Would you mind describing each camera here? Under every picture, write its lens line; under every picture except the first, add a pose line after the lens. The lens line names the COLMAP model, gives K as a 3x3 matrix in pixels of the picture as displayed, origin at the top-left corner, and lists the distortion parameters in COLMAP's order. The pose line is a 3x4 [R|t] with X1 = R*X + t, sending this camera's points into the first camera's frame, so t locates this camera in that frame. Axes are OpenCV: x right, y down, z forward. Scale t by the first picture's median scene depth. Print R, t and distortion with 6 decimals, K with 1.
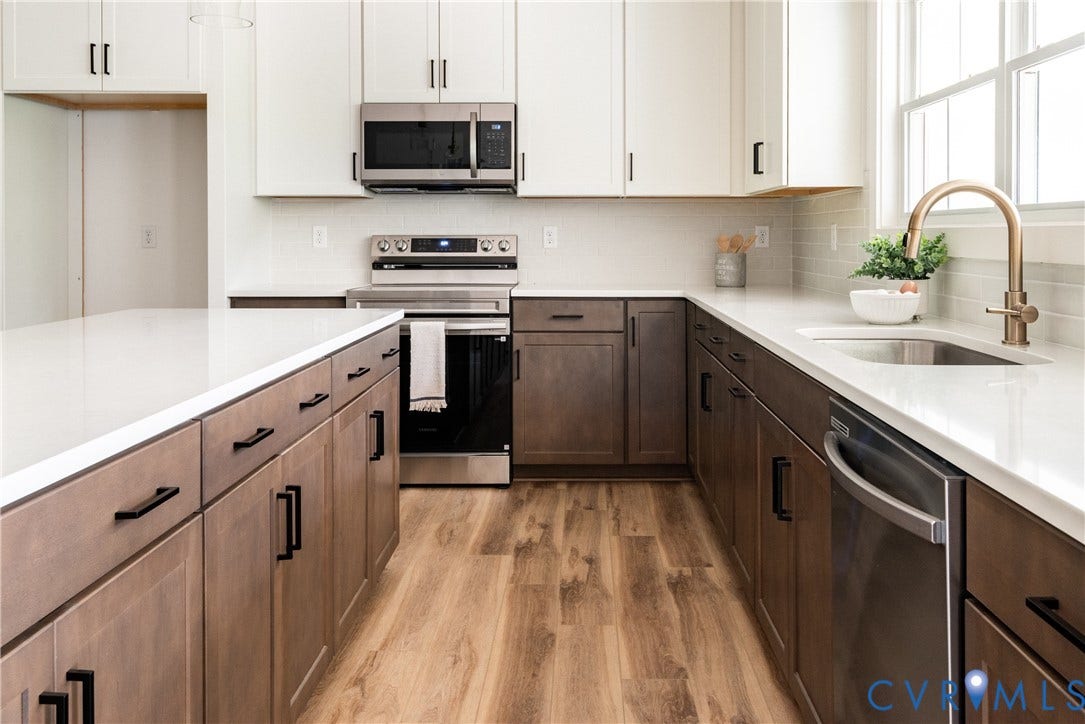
lens RADIAL K [[968.8, 0, 575.3], [0, 968.8, 250.8], [0, 0, 1]] dist [0.013873, -0.003007]
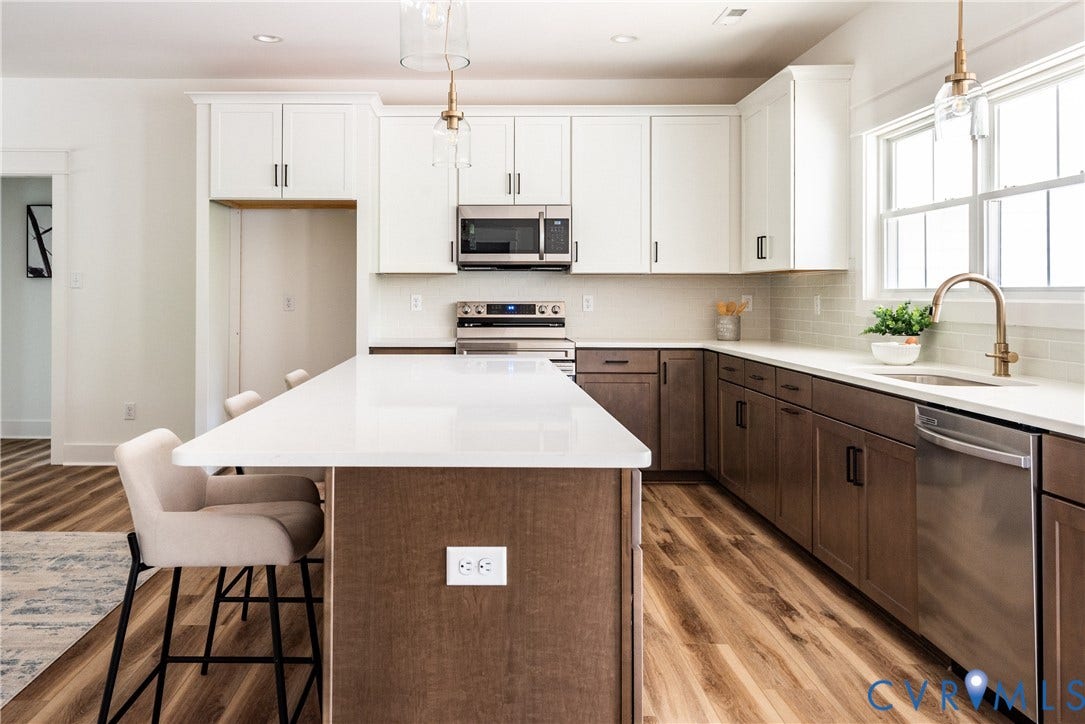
lens RADIAL K [[865.7, 0, 459.7], [0, 865.7, 291.5], [0, 0, 1]] dist [0.005454, 0.003922]
pose [[0.999957, 0.001642, -0.009083, -0.212699], [-0.001823, 0.999799, -0.019980, -0.006599], [0.009048, 0.019996, 0.999759, -0.220973]]
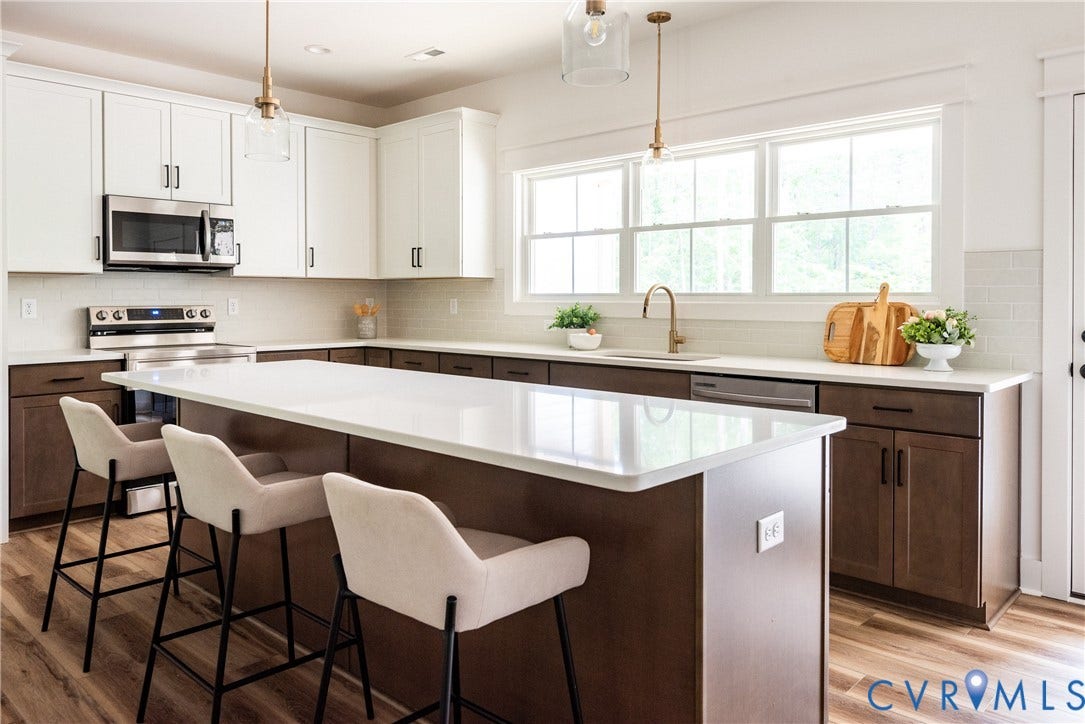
lens RADIAL K [[786.0, 0, 538.0], [0, 786.0, 304.3], [0, 0, 1]] dist [0.010224, 0.003984]
pose [[0.682521, -0.006042, 0.730841, -0.578916], [0.011760, 0.999927, -0.002716, -0.010717], [-0.730772, 0.010448, 0.682542, -0.034278]]
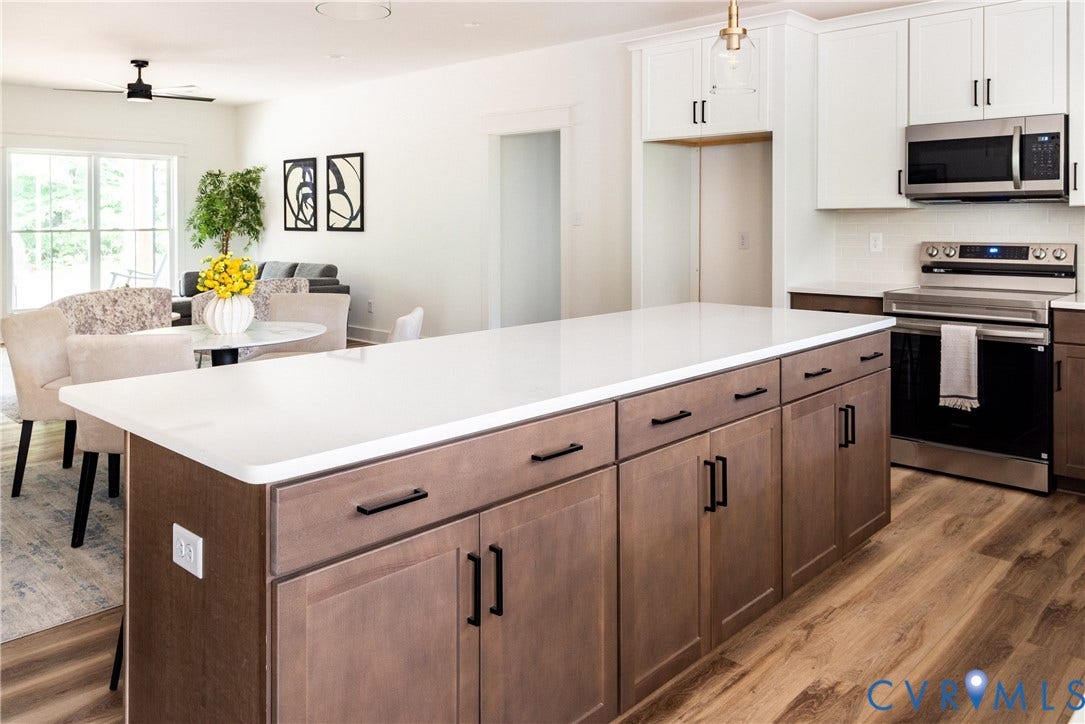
lens RADIAL K [[828.3, 0, 540.0], [0, 828.3, 228.7], [0, 0, 1]] dist [0.011537, 0.005132]
pose [[0.732206, 0.002735, -0.681078, 0.130143], [-0.006218, 0.999977, -0.002669, -0.028182], [0.681055, 0.006189, 0.732206, 0.001159]]
